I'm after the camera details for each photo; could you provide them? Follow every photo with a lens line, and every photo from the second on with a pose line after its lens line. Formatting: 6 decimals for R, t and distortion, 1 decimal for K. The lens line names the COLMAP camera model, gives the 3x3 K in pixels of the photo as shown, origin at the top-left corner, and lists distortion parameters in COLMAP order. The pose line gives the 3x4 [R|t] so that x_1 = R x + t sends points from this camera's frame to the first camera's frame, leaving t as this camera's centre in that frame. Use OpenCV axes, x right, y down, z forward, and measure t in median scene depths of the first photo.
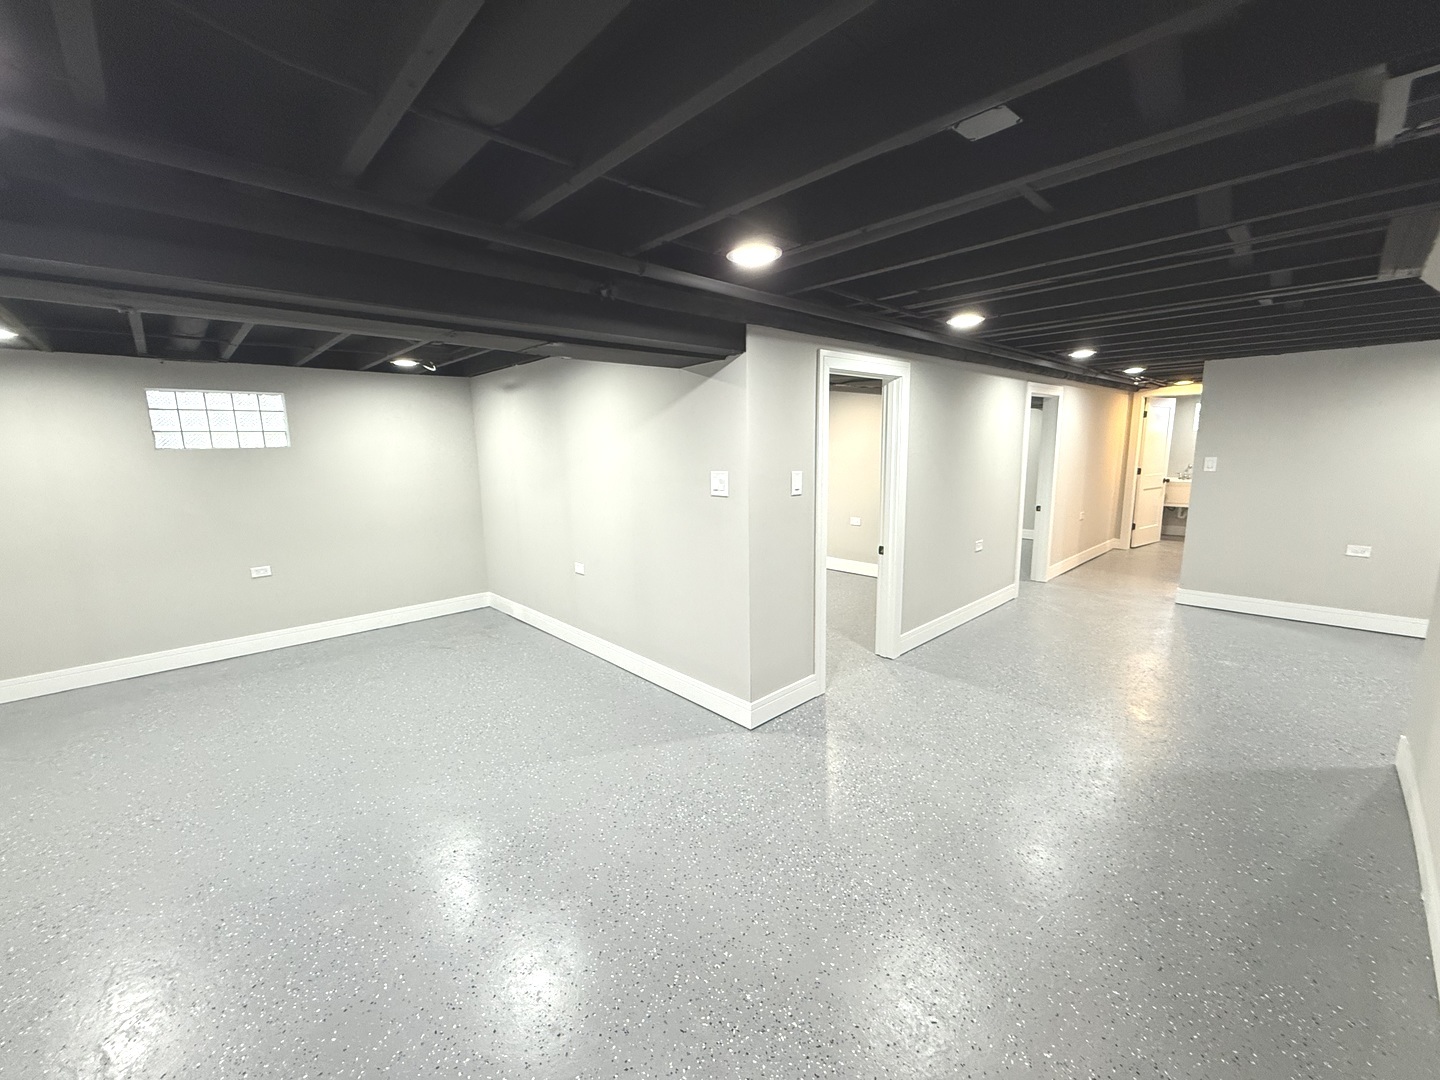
lens RADIAL K [[574.2, 0, 715.8], [0, 574.2, 539.7], [0, 0, 1]] dist [0.000107, -0.000152]
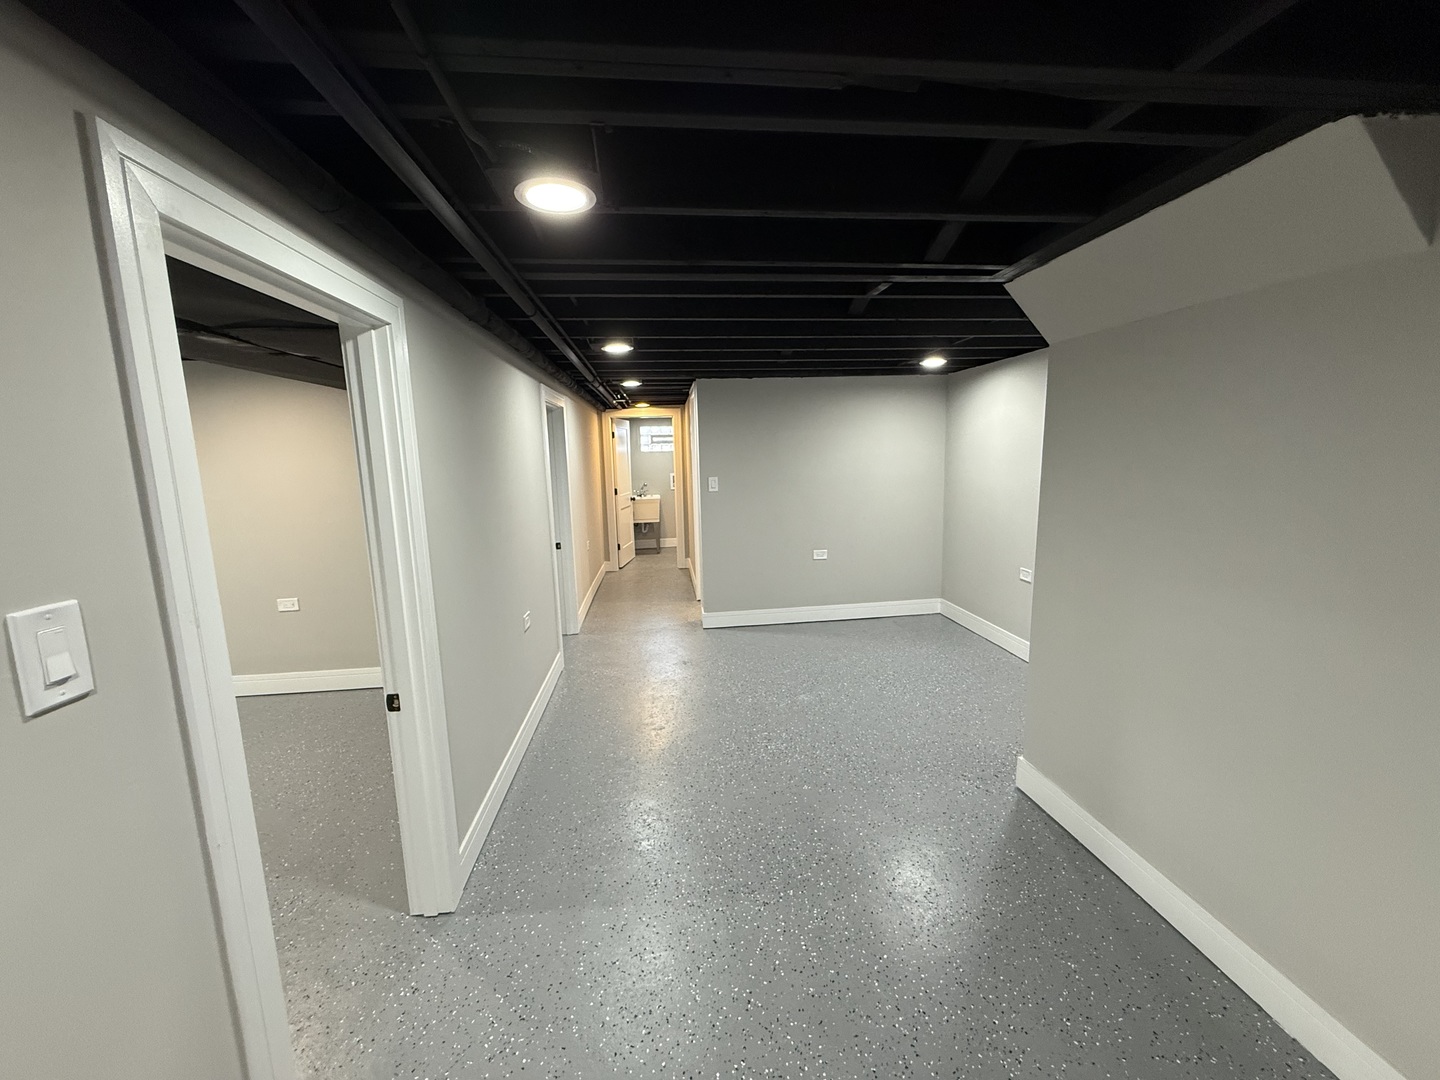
lens RADIAL K [[574.2, 0, 715.8], [0, 574.2, 539.7], [0, 0, 1]] dist [0.000107, -0.000152]
pose [[0.609239, -0.115191, 0.784575, 0.078212], [0.143857, 0.989031, 0.033501, -0.069862], [-0.779829, 0.092456, 0.619128, 0.394401]]
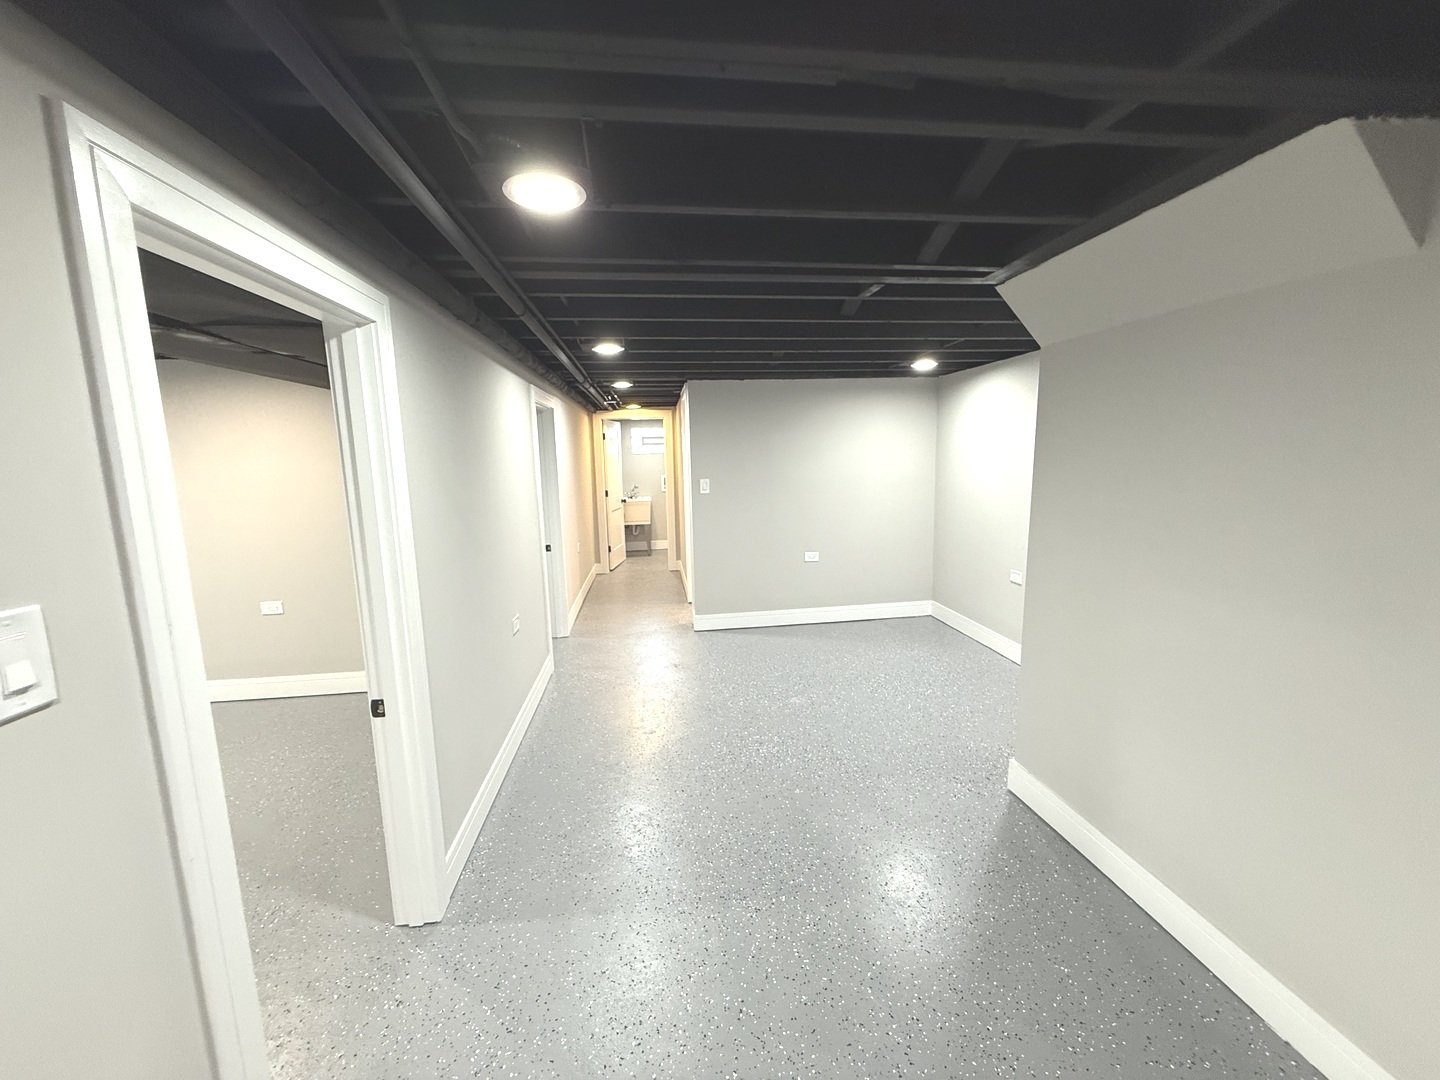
lens RADIAL K [[574.2, 0, 715.8], [0, 574.2, 539.7], [0, 0, 1]] dist [0.000107, -0.000152]
pose [[0.597020, -0.112194, 0.794342, 0.081081], [0.142924, 0.989207, 0.032297, -0.069925], [-0.789392, 0.094248, 0.606612, 0.397020]]
